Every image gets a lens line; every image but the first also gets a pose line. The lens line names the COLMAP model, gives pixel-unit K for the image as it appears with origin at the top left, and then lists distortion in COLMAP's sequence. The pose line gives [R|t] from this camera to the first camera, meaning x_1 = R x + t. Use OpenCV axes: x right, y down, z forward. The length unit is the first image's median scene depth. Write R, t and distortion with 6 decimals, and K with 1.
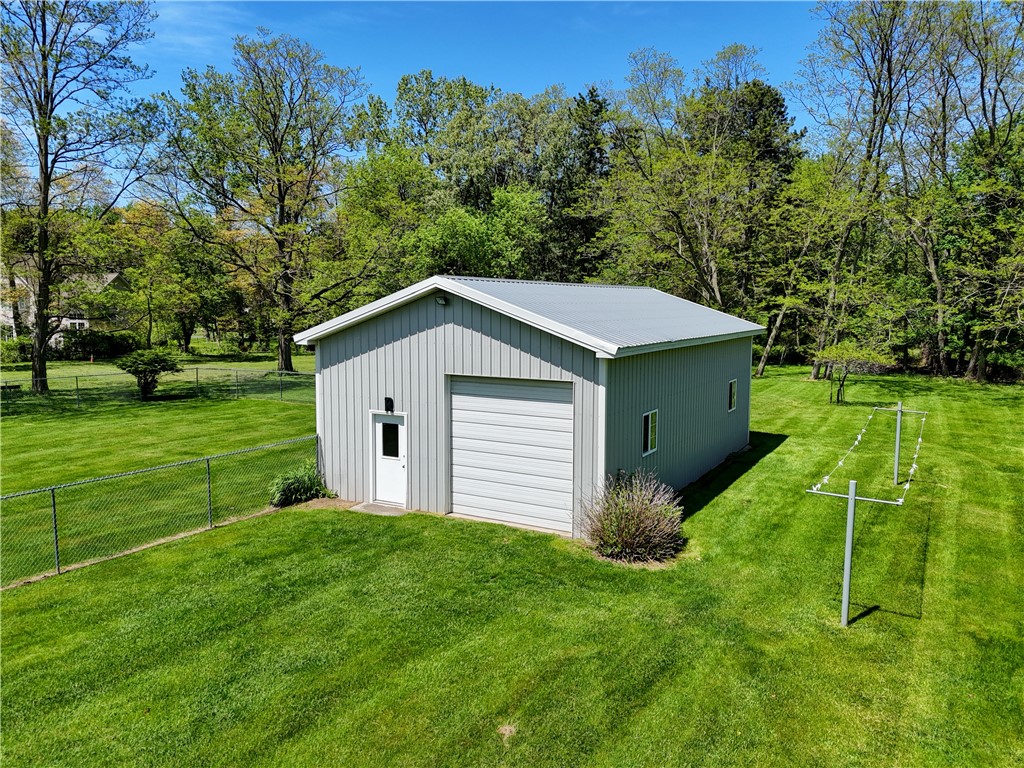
lens RADIAL K [[762.6, 0, 512.0], [0, 762.6, 384.0], [0, 0, 1]] dist [0.071176, -0.045817]
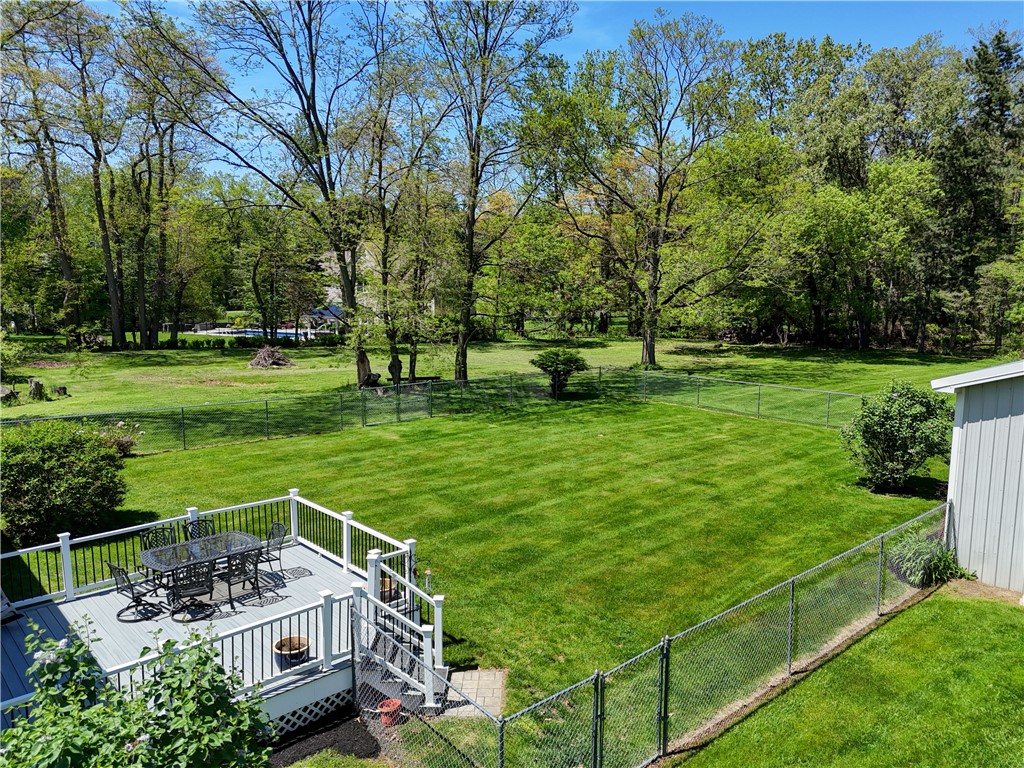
lens RADIAL K [[762.6, 0, 512.0], [0, 762.6, 384.0], [0, 0, 1]] dist [0.071176, -0.045817]
pose [[0.950025, 0.045935, -0.308775, -0.231784], [-0.034546, 0.998510, 0.042252, -0.040357], [0.310255, -0.029474, 0.950196, 0.031319]]
